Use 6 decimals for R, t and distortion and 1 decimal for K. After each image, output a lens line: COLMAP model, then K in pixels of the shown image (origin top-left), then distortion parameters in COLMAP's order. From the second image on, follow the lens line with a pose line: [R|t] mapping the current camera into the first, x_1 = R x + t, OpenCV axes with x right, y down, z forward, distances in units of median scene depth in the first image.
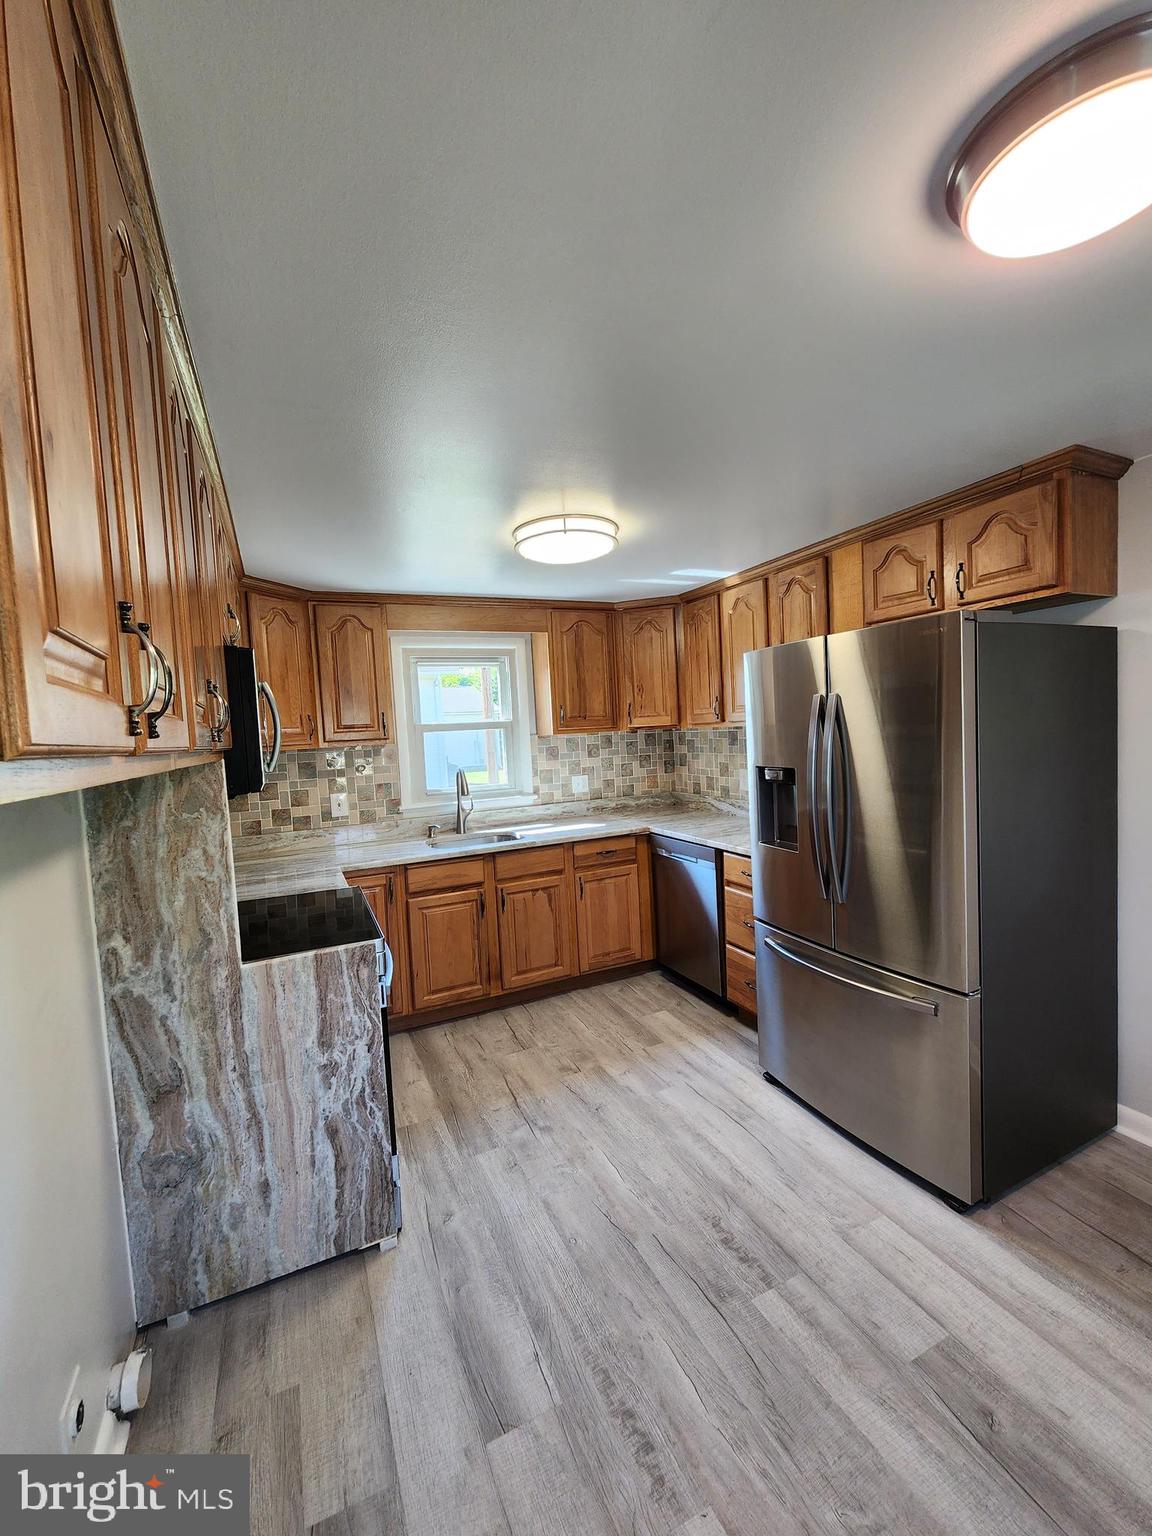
lens RADIAL K [[632.2, 0, 580.2], [0, 632.2, 766.9], [0, 0, 1]] dist [0.001030, -0.002038]
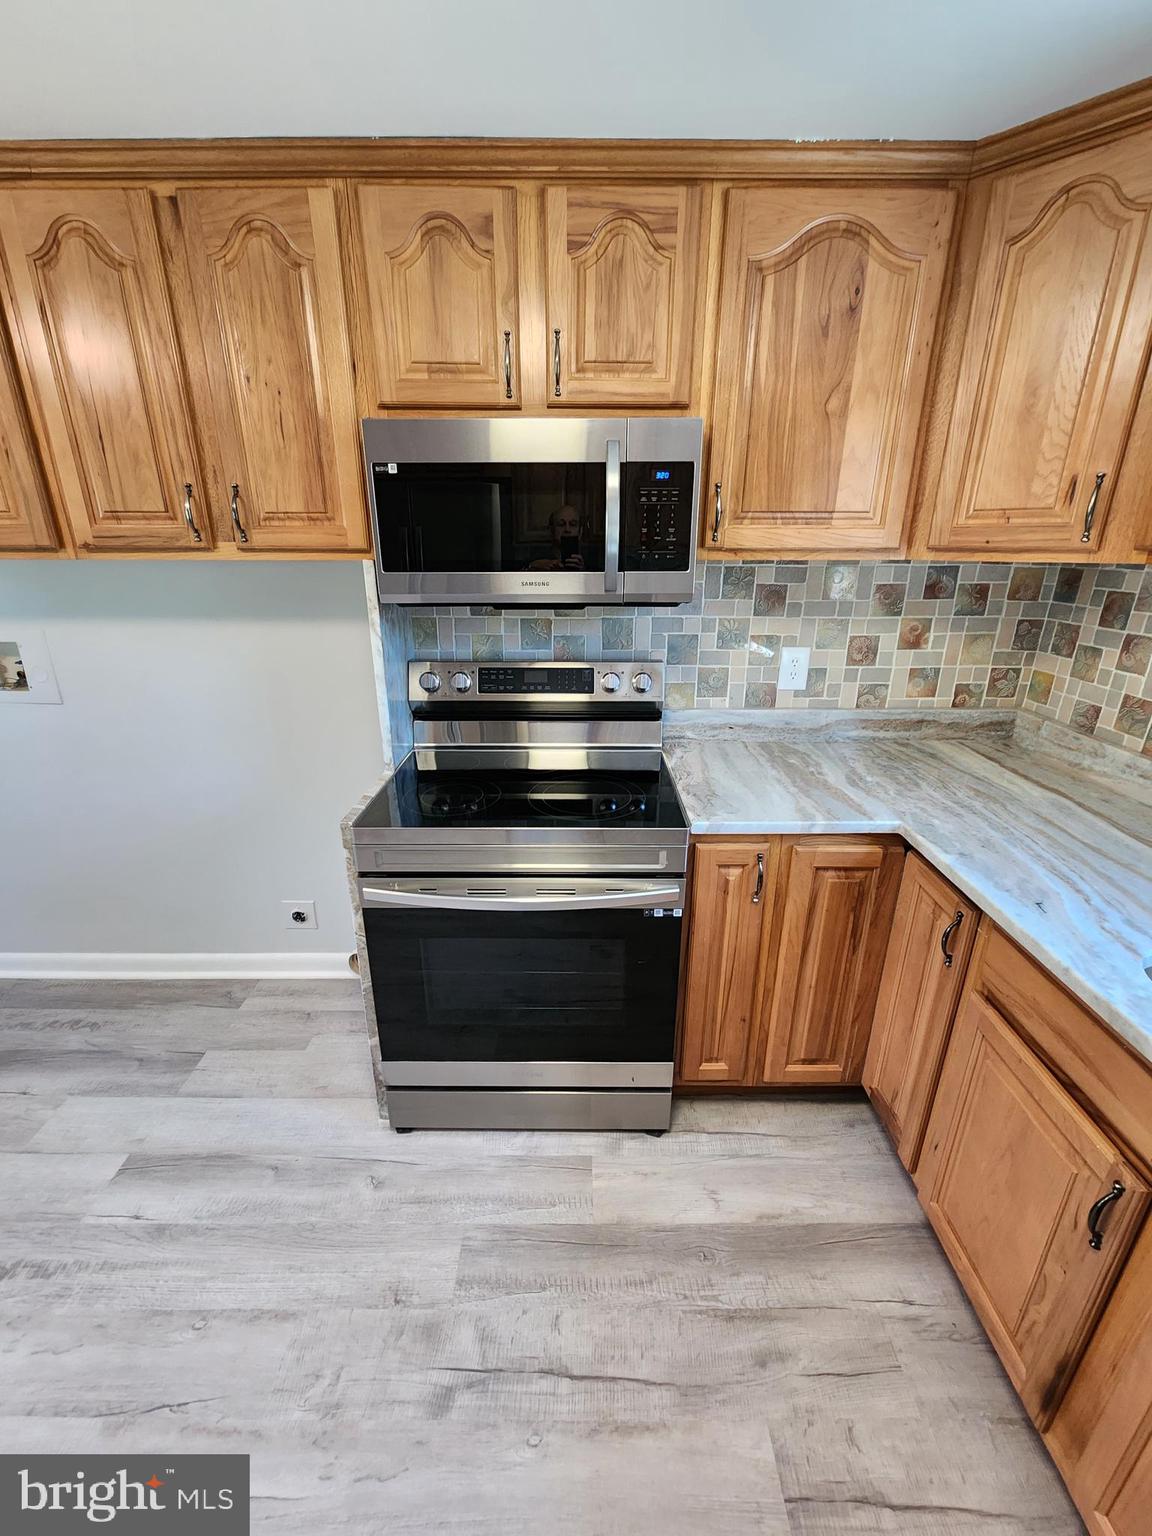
lens RADIAL K [[632.2, 0, 574.7], [0, 632.2, 770.4], [0, 0, 1]] dist [0.001030, -0.002038]
pose [[-0.421775, 0.355200, -0.834229, 0.138070], [-0.034571, 0.913102, 0.406262, -0.081860], [0.906041, 0.200191, -0.372844, 1.169870]]
